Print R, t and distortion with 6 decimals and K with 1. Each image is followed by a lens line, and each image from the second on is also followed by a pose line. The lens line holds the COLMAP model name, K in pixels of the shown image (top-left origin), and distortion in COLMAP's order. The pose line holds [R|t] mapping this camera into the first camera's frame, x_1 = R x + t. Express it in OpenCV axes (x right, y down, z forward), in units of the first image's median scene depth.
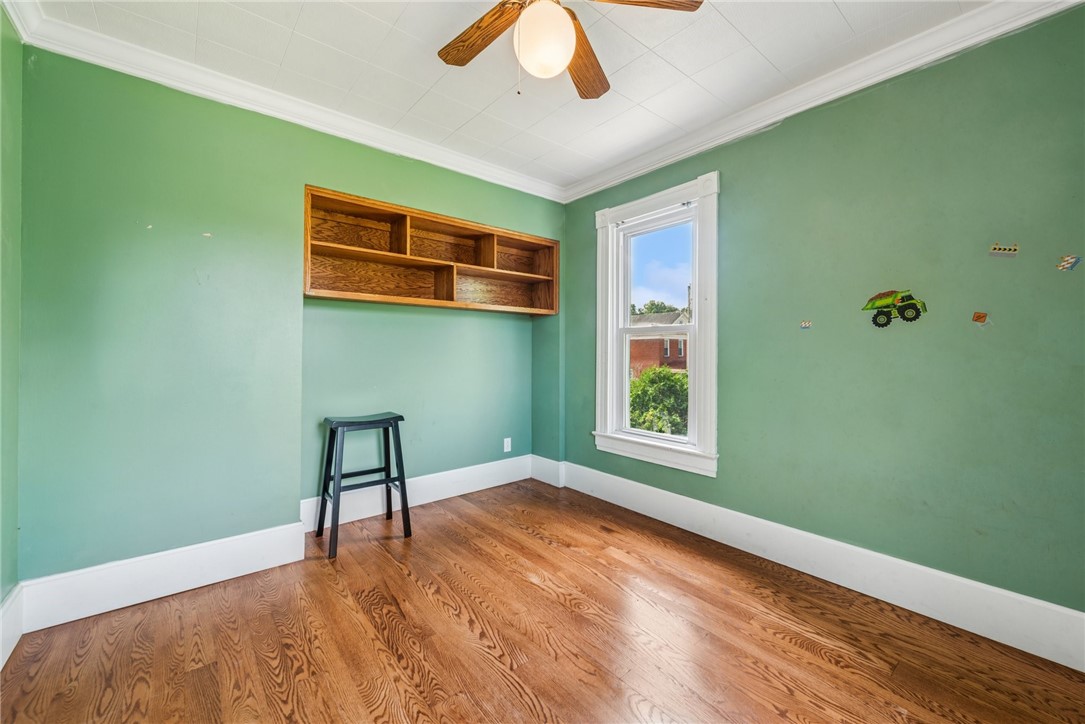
lens RADIAL K [[427.8, 0, 542.5], [0, 427.8, 356.8], [0, 0, 1]] dist [-0.000861, -0.000180]
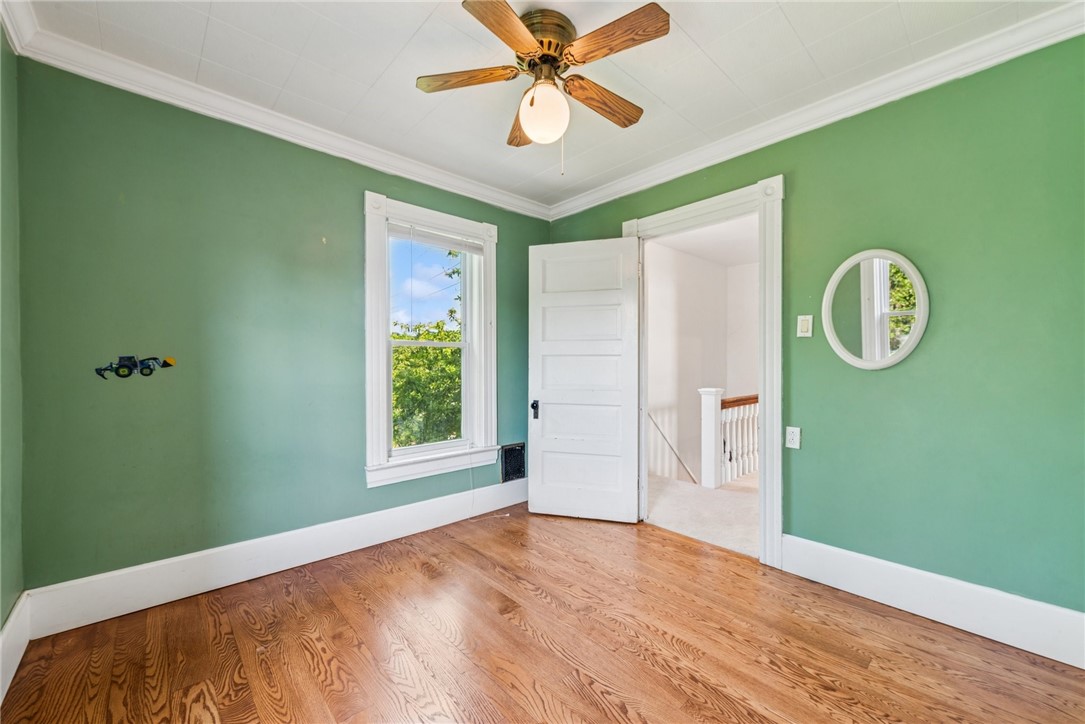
lens RADIAL K [[427.8, 0, 543.0], [0, 427.8, 361.0], [0, 0, 1]] dist [-0.000861, -0.000180]
pose [[-0.998667, -0.001807, -0.051586, 0.064553], [-0.001966, 0.999993, 0.003034, -0.025593], [0.051581, 0.003131, -0.998664, 2.000196]]
